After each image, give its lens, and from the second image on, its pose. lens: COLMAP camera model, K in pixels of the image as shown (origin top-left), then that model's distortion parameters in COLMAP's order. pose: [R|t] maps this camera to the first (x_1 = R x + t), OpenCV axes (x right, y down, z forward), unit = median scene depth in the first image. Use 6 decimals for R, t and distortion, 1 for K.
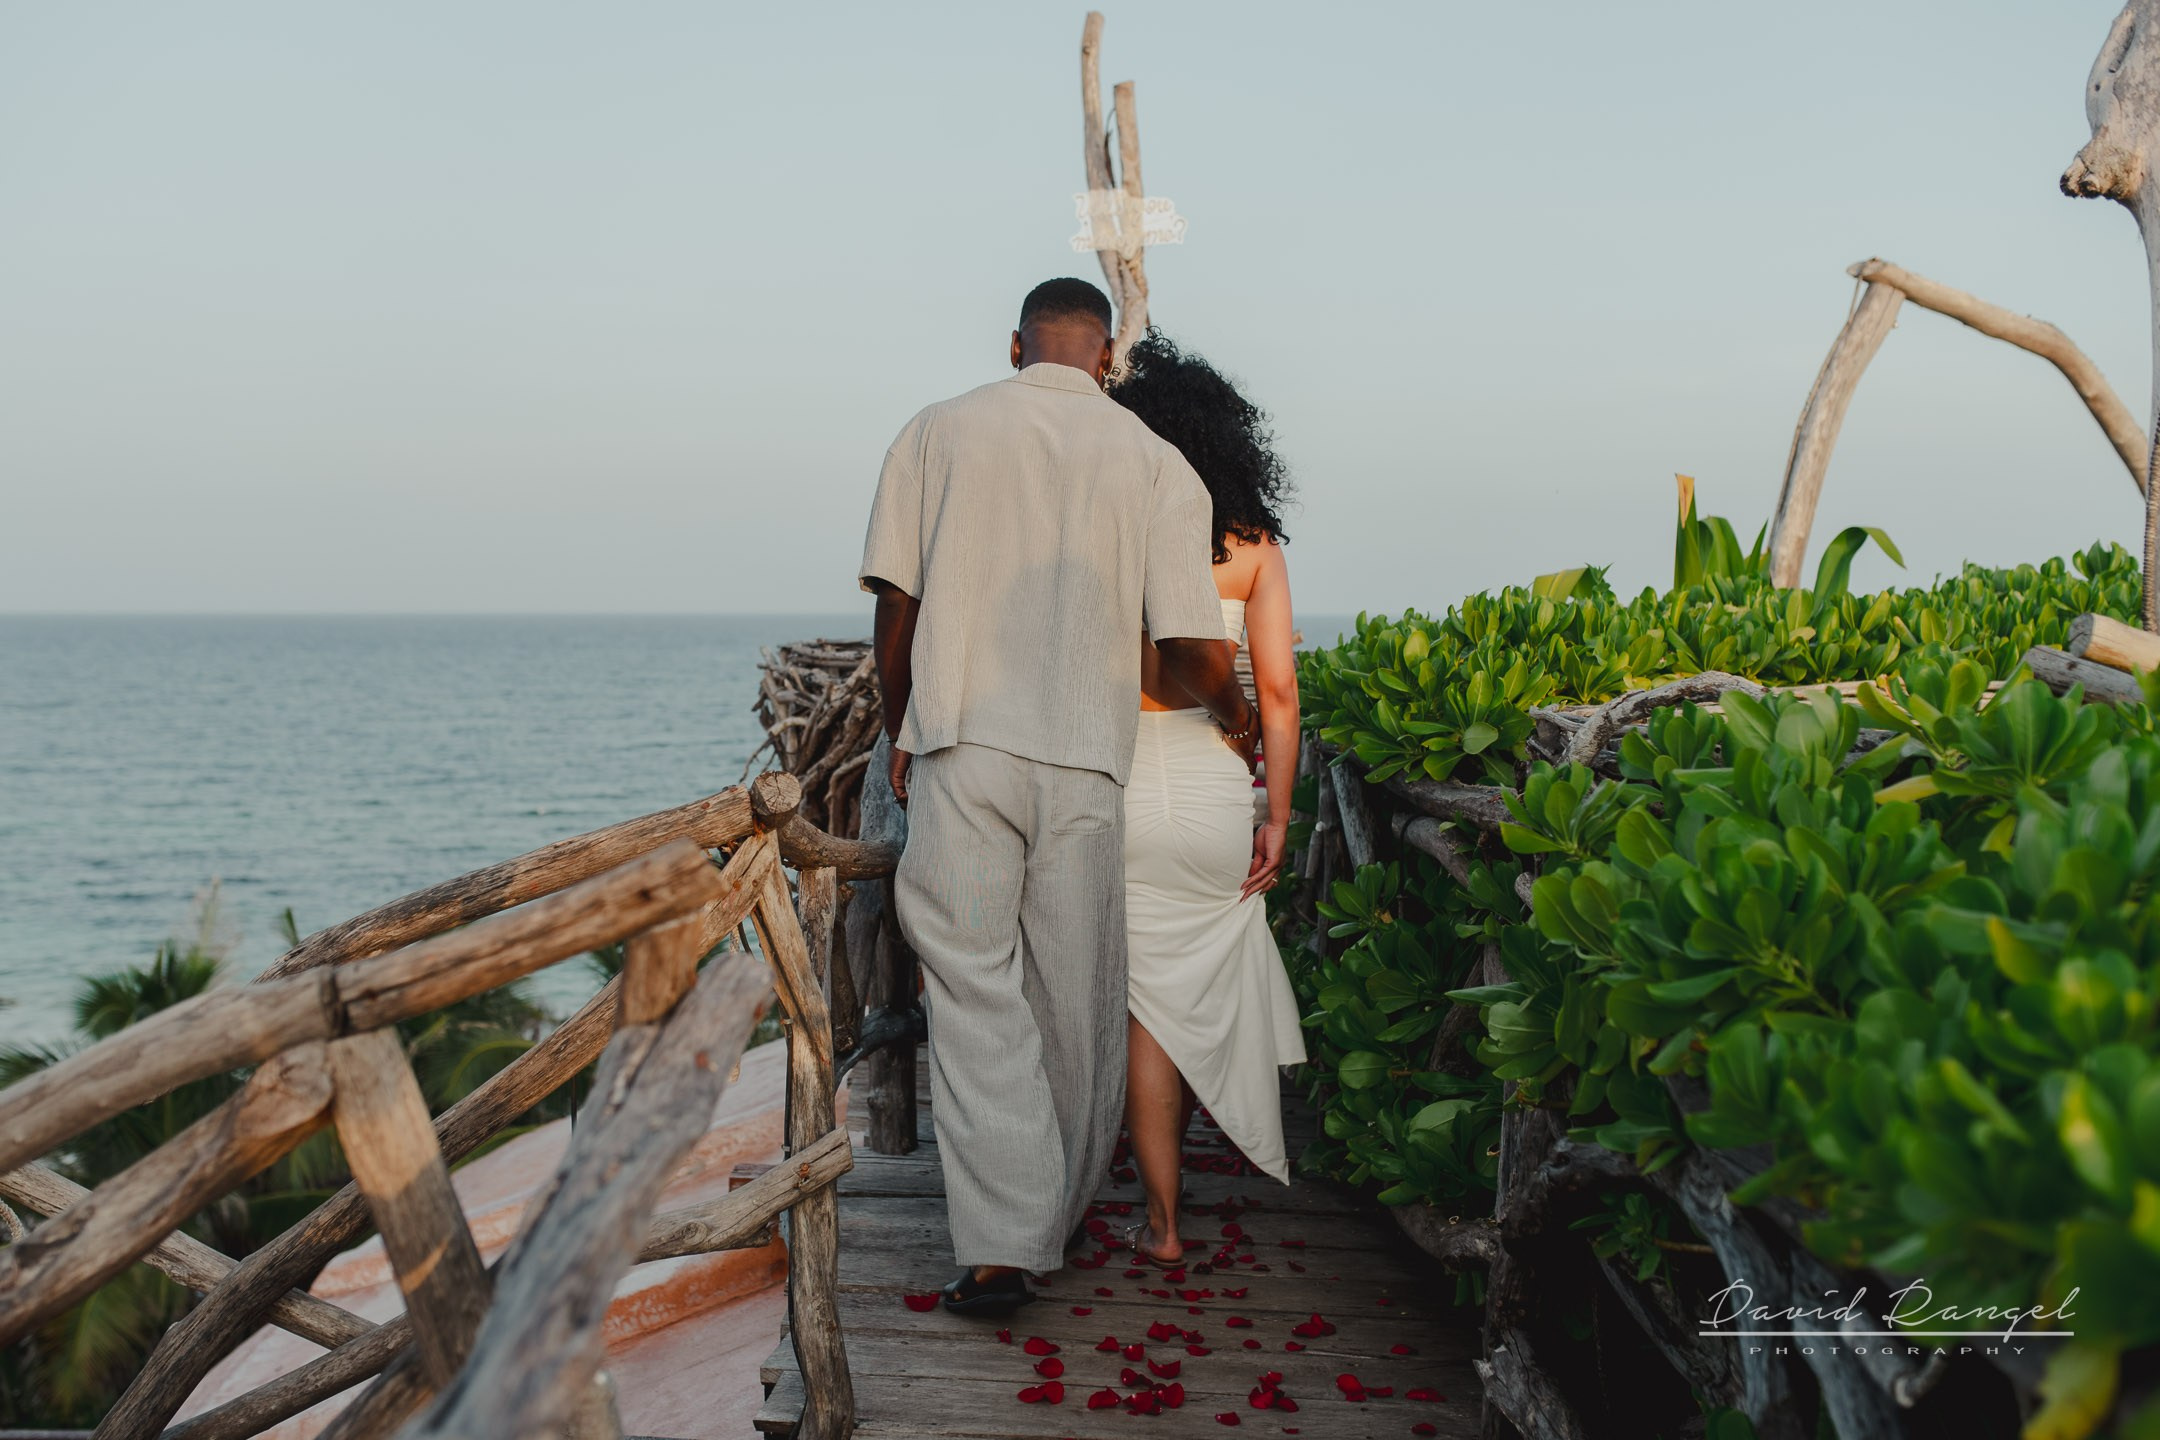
lens RADIAL K [[2193.9, 0, 1010.5], [0, 2193.9, 728.0], [0, 0, 1]] dist [0.004394, 0.009330]
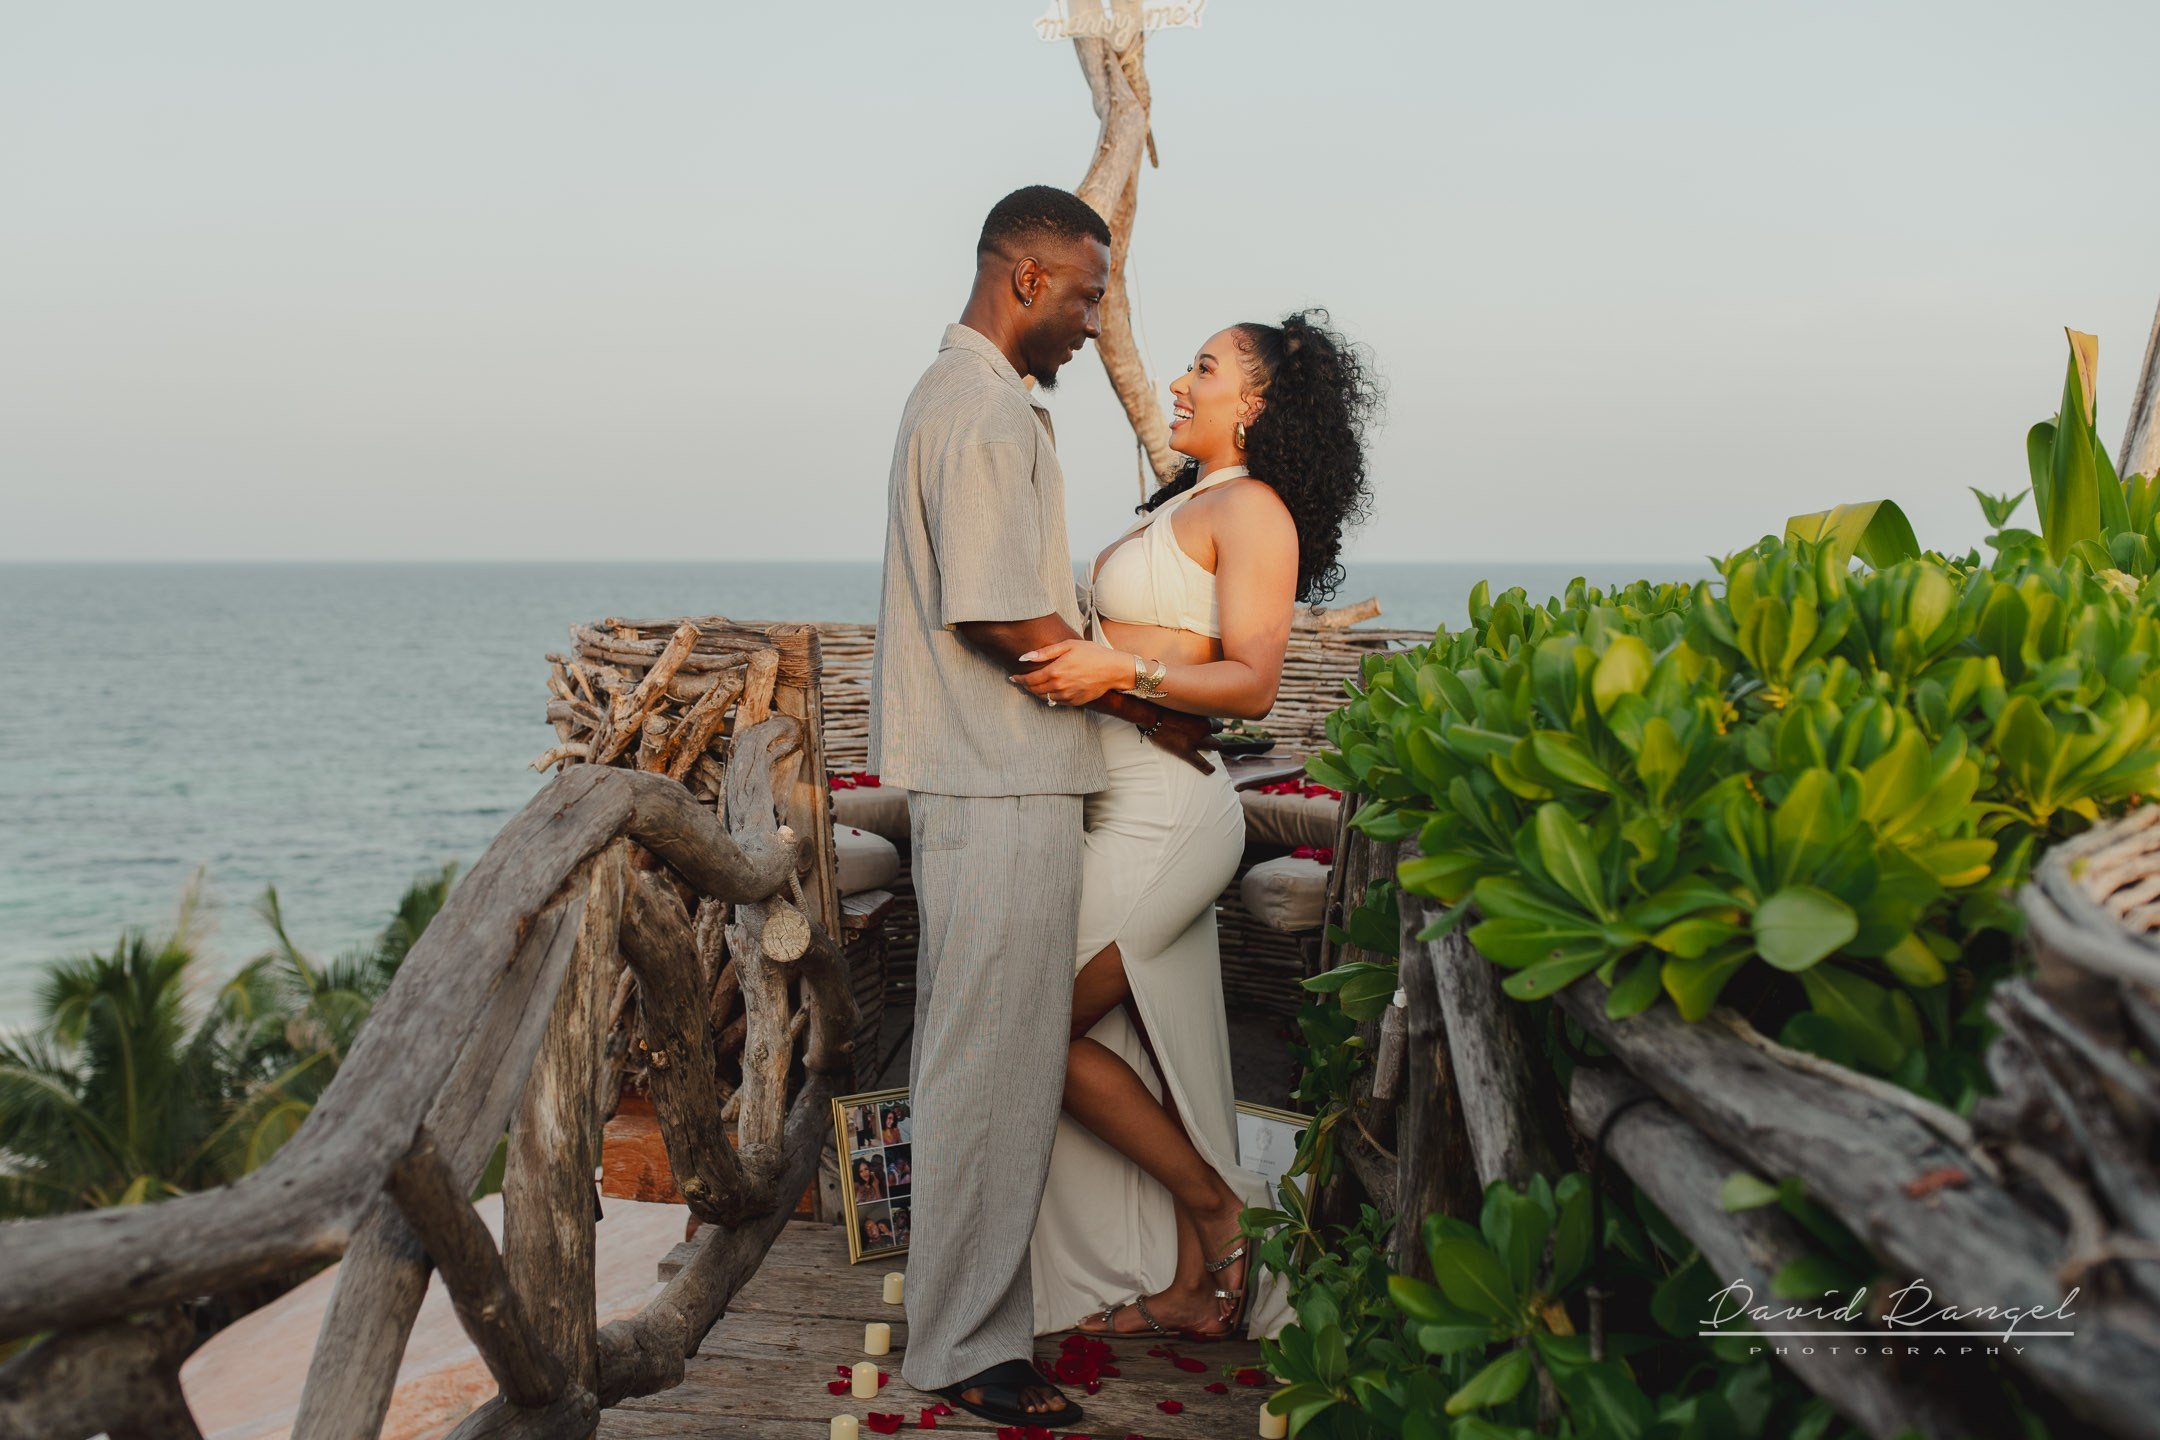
lens RADIAL K [[2318.5, 0, 987.9], [0, 2318.5, 723.6], [0, 0, 1]] dist [-0.037596, 0.026617]
pose [[0.999263, 0.000811, -0.038385, 0.076108], [-0.000152, 0.999853, 0.017161, -0.035260], [0.038393, -0.017142, 0.999116, 0.533076]]
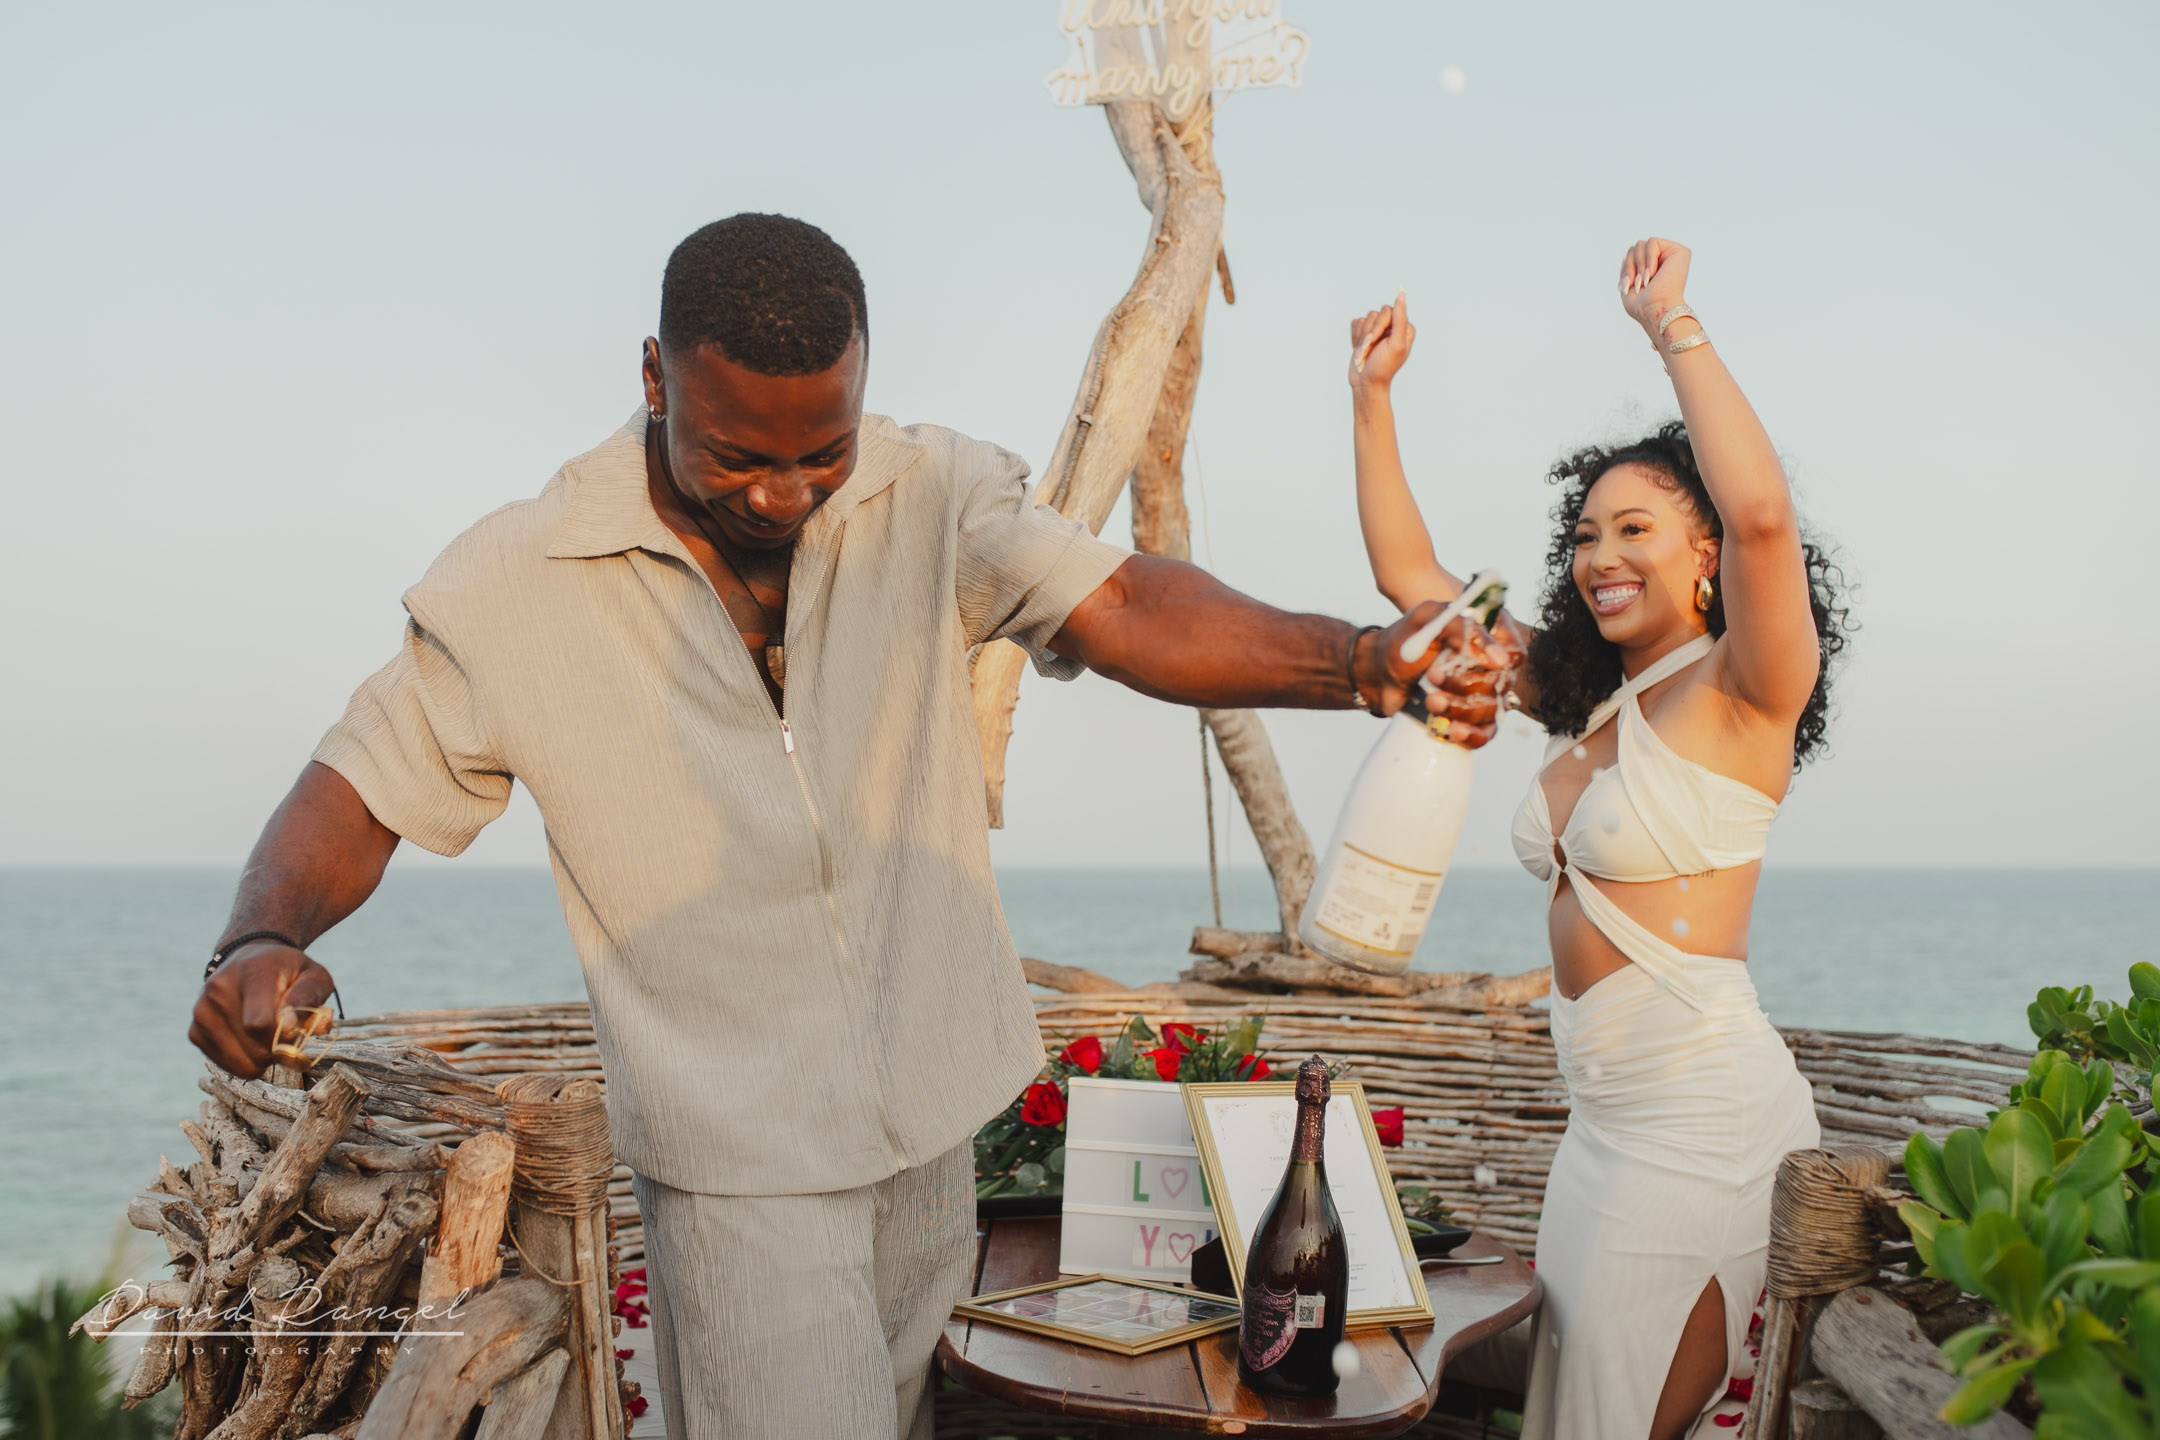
lens RADIAL K [[2318.5, 0, 987.9], [0, 2318.5, 723.6], [0, 0, 1]] dist [-0.037596, 0.026617]
pose [[0.999307, -0.003790, -0.037031, 0.060909], [-0.000470, 0.993440, -0.114356, -0.077050], [0.037221, 0.114294, 0.992749, 1.038771]]
